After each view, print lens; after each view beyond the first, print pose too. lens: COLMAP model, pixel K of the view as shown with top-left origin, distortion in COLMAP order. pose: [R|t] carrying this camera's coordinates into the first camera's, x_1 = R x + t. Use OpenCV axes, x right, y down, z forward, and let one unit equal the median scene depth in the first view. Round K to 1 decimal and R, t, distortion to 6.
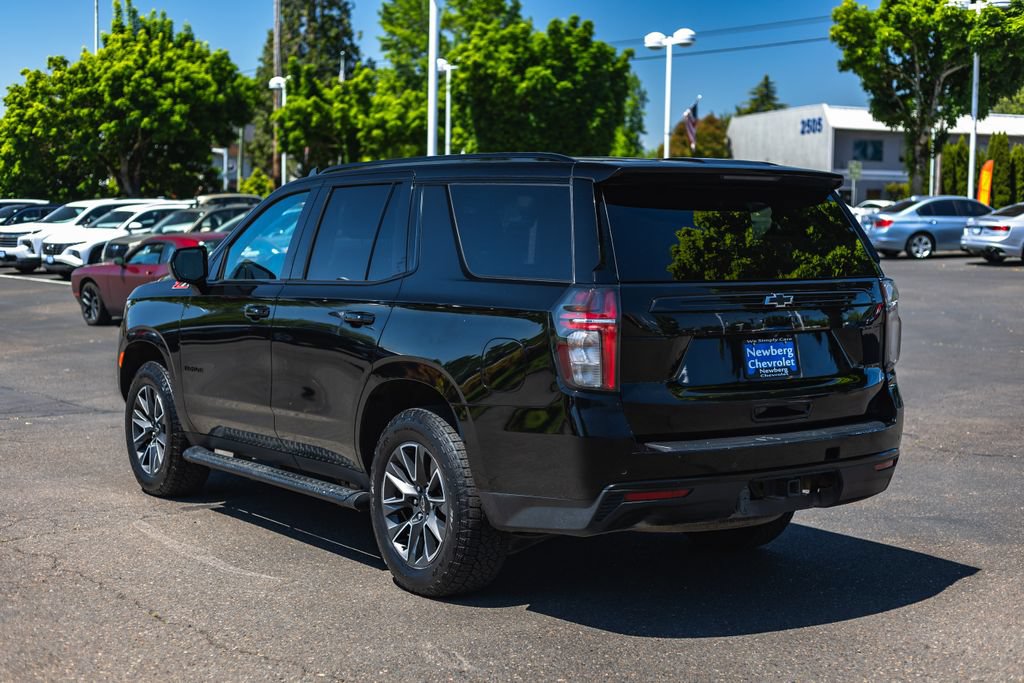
lens RADIAL K [[1472.0, 0, 510.6], [0, 1472.0, 365.9], [0, 0, 1]] dist [0.003817, 0.055840]
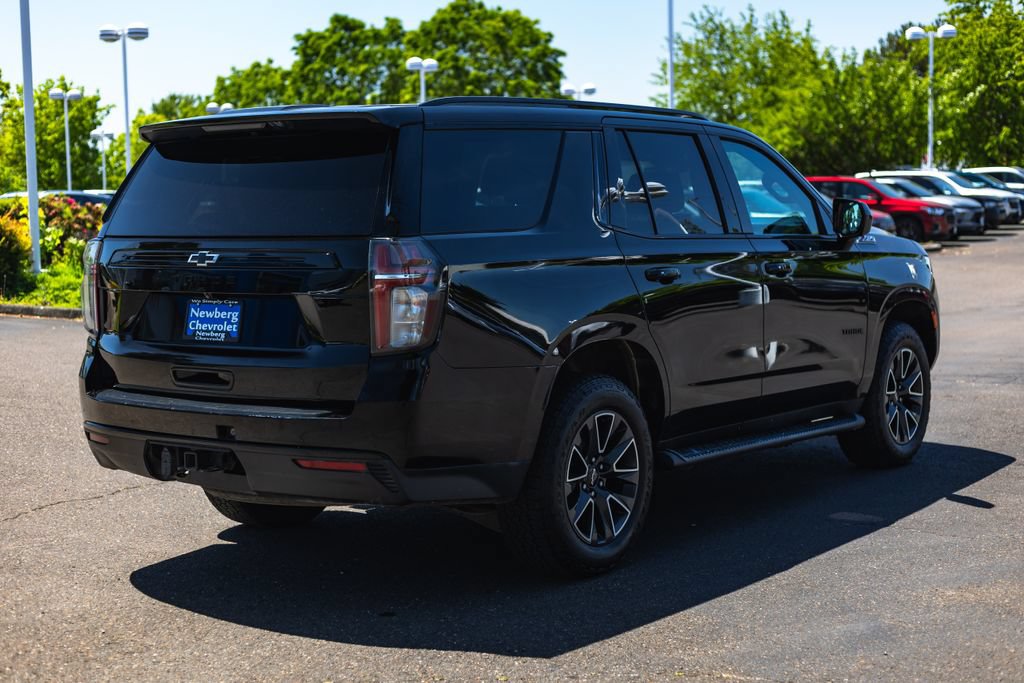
lens RADIAL K [[1542.4, 0, 513.7], [0, 1542.4, 364.0], [0, 0, 1]] dist [0.003157, 0.028017]
pose [[0.309354, 0.087105, -0.946949, 0.144751], [-0.067708, 0.995286, 0.069432, -0.007318], [0.948534, 0.042637, 0.313793, 0.109149]]
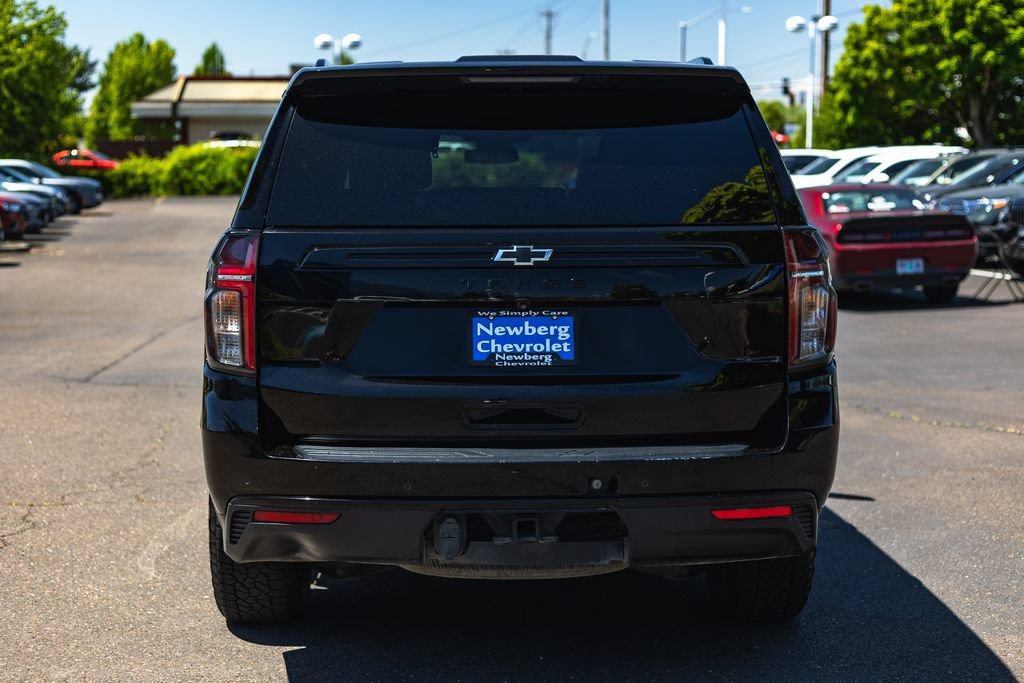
lens RADIAL K [[1683.8, 0, 512.0], [0, 1683.8, 341.5], [0, 0, 1]] dist [0.002773, 0.115496]
pose [[0.826856, 0.040997, -0.560917, 0.076746], [-0.041475, 0.999069, 0.011882, -0.001670], [0.560882, 0.013439, 0.827787, 0.042821]]
